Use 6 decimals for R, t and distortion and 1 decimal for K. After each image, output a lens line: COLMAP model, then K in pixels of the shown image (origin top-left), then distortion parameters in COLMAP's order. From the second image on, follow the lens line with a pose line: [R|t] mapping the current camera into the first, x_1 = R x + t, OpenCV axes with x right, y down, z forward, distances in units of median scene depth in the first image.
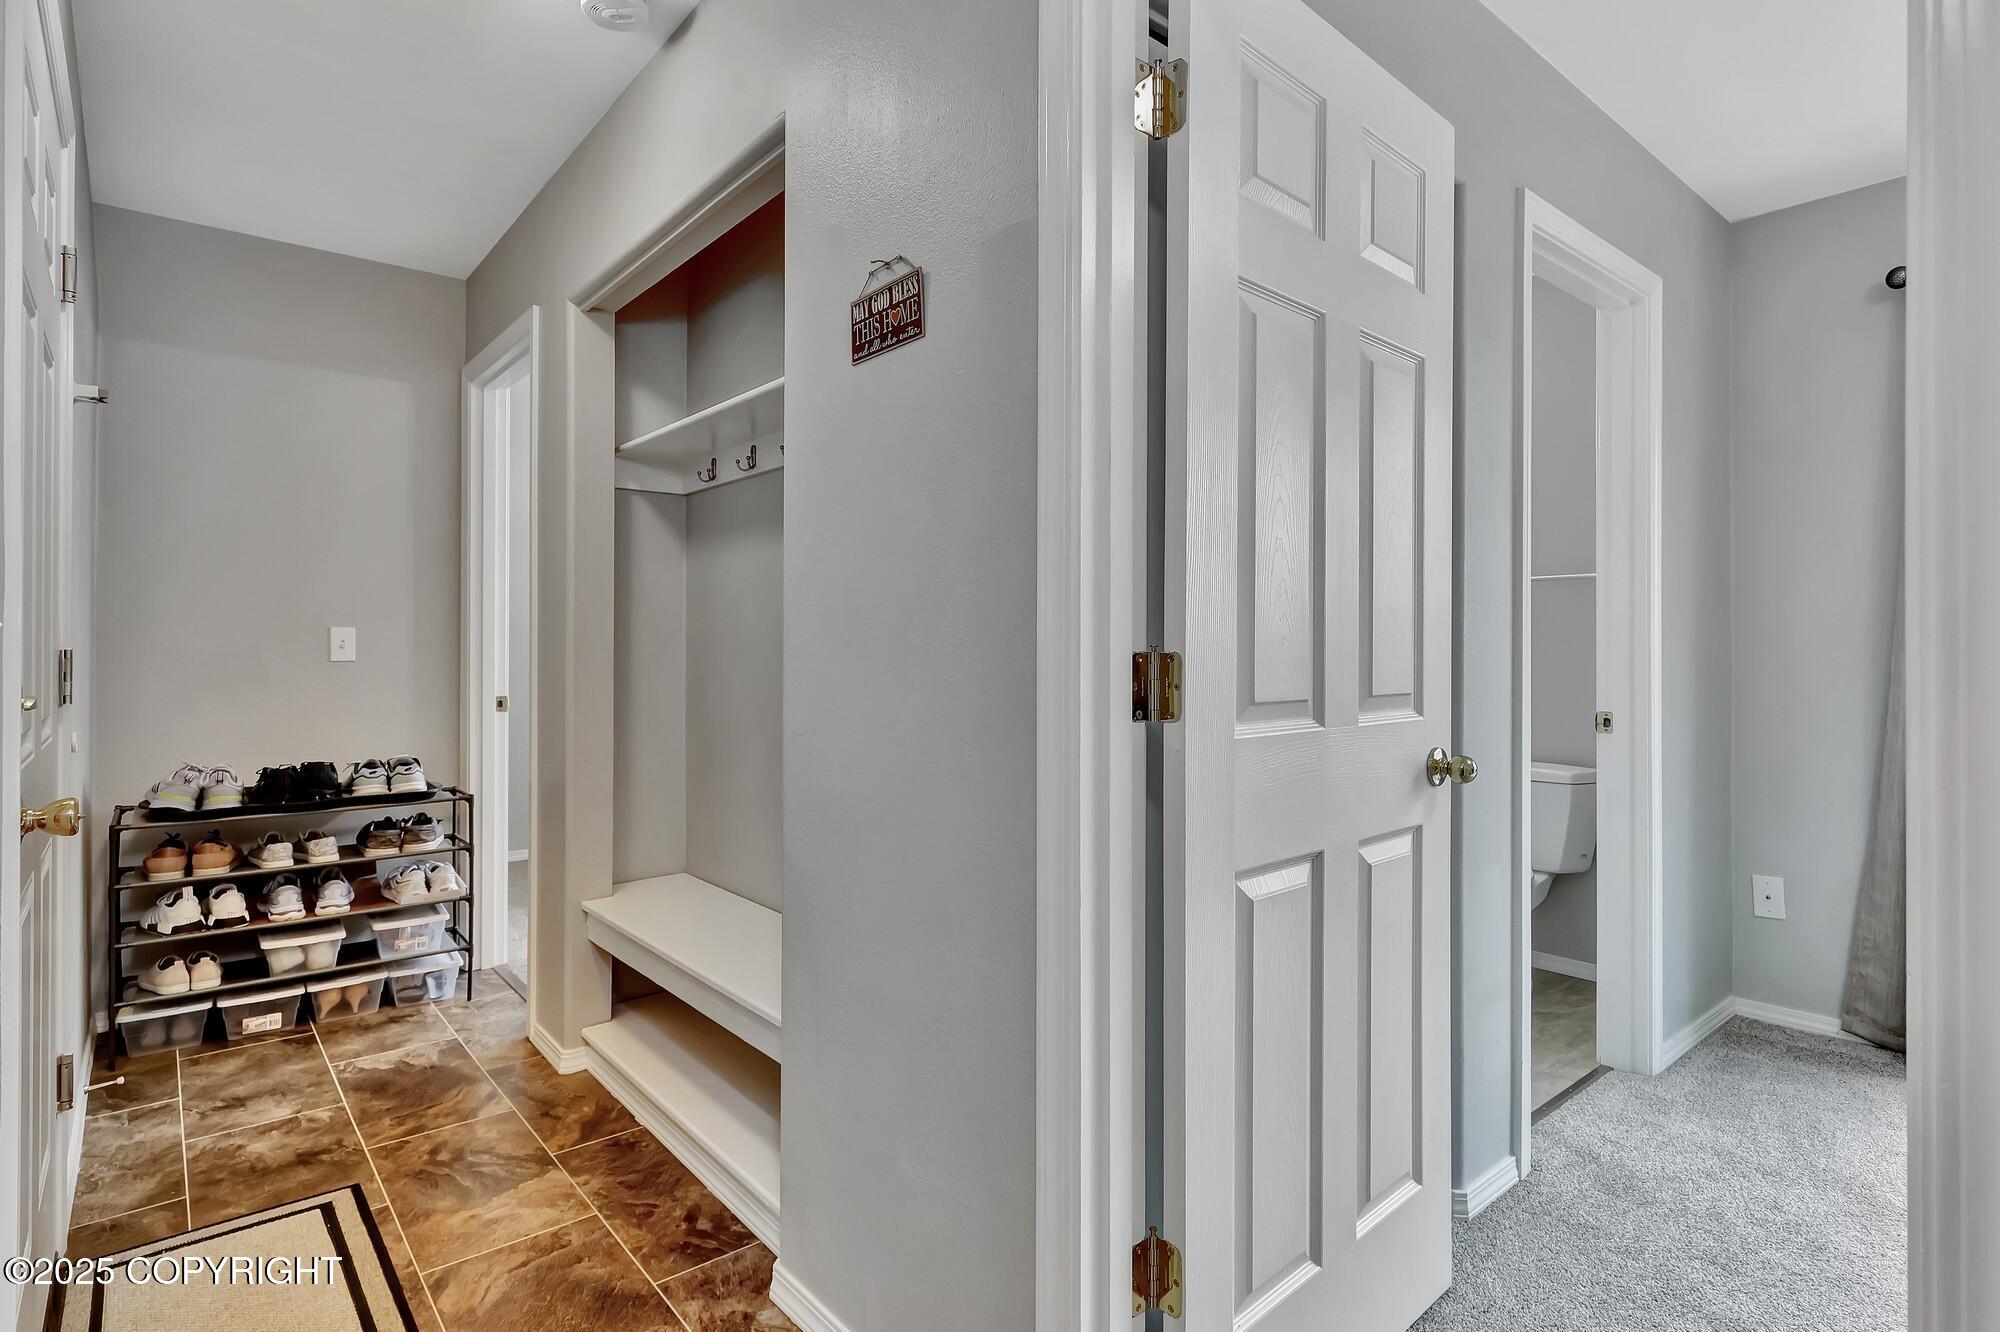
lens RADIAL K [[938.4, 0, 1006.1], [0, 938.4, 661.1], [0, 0, 1]] dist [0.006136, -0.002167]
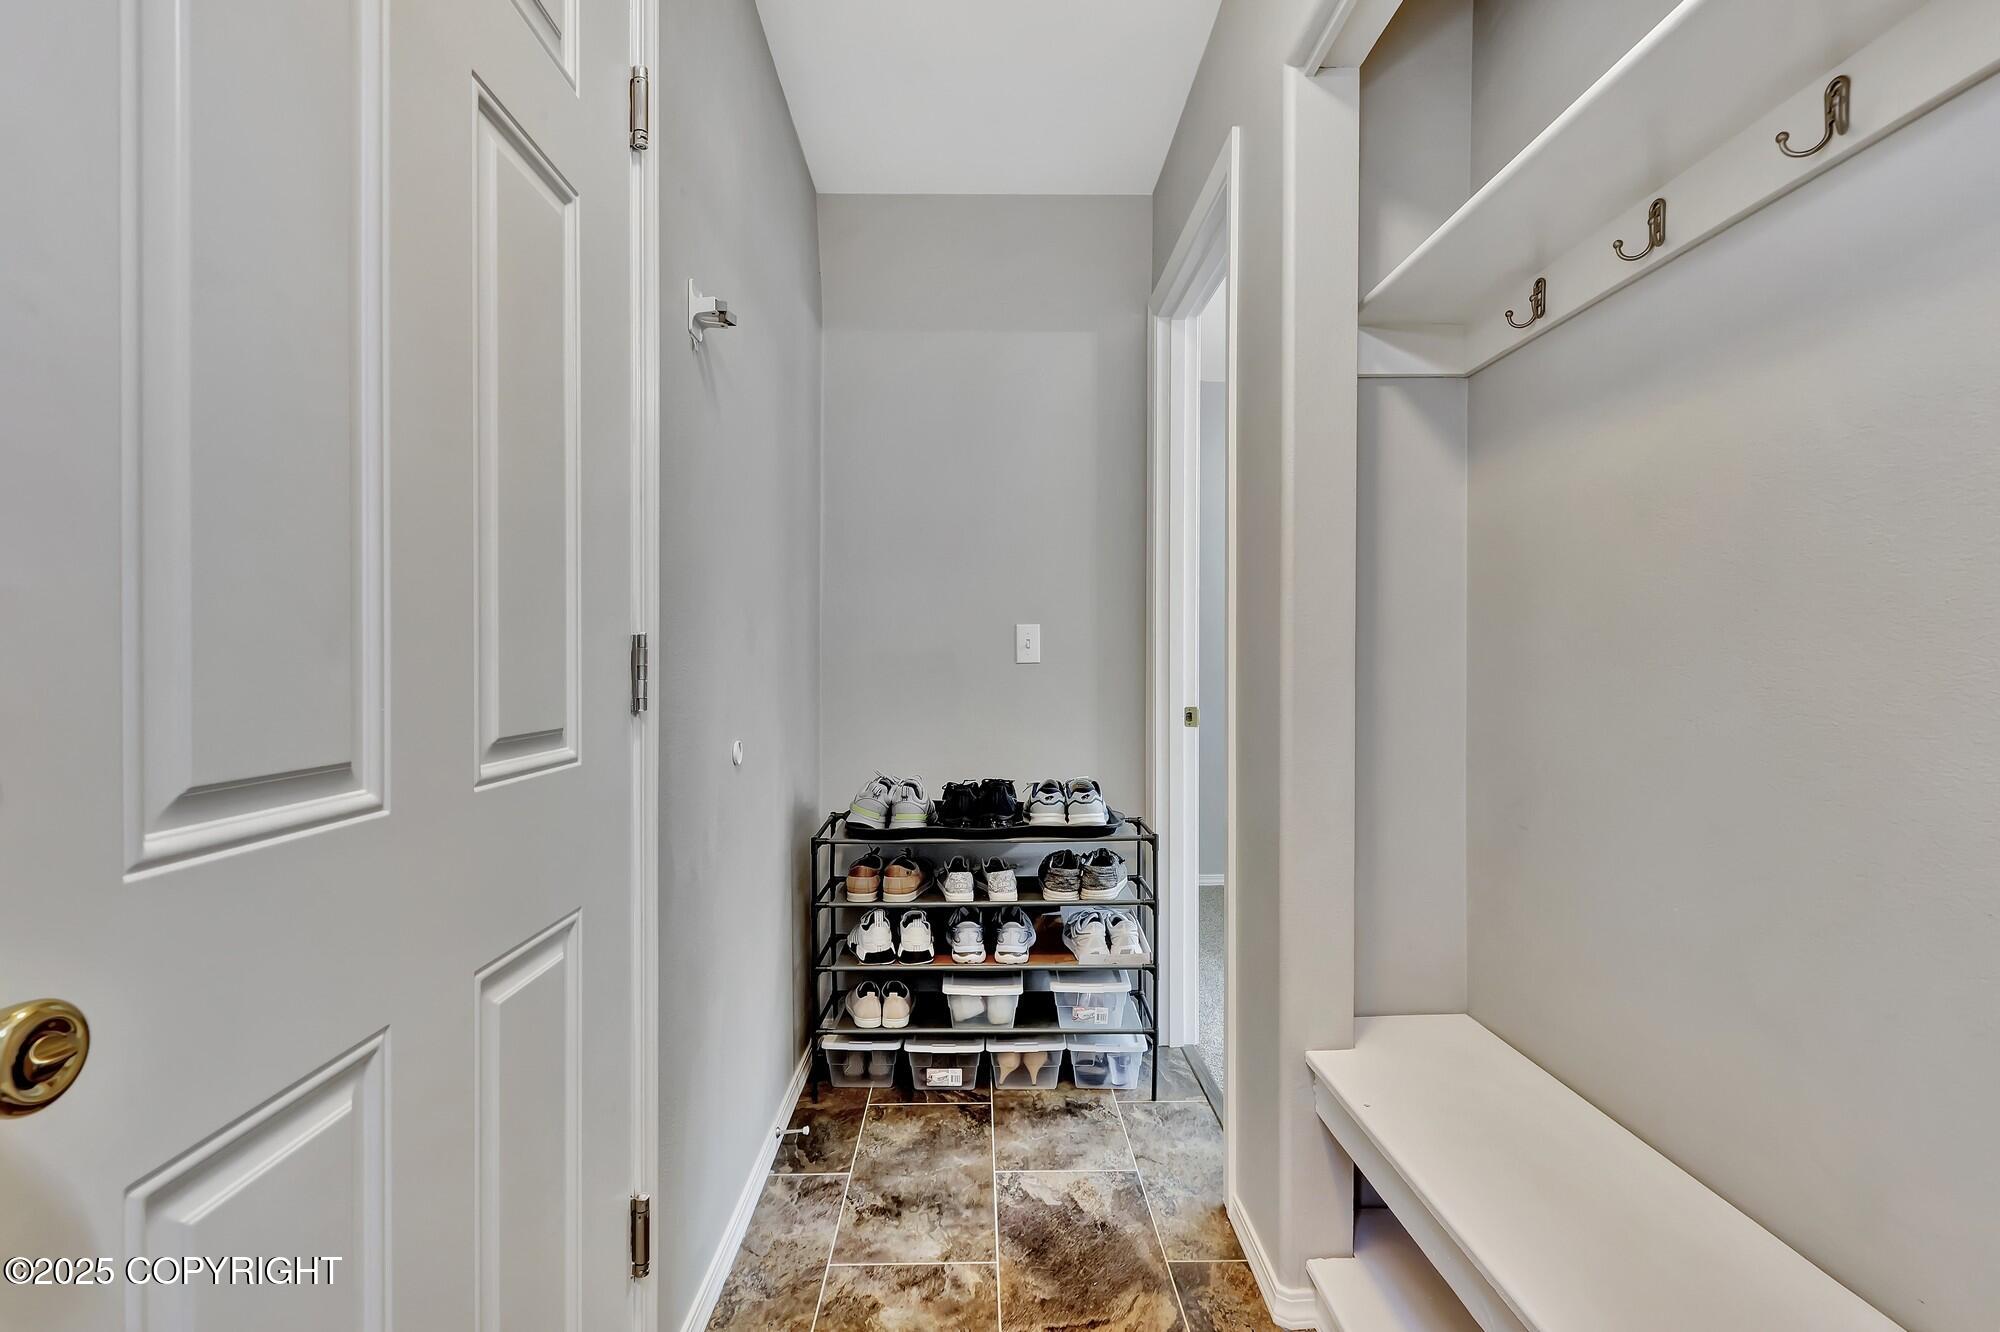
lens RADIAL K [[938.4, 0, 1002.6], [0, 938.4, 673.5], [0, 0, 1]] dist [0.006136, -0.002167]
pose [[0.767303, 0.000280, -0.641285, -0.194112], [0.000662, 0.999999, 0.001229, 0.010167], [0.641285, -0.001367, 0.767302, 0.372311]]
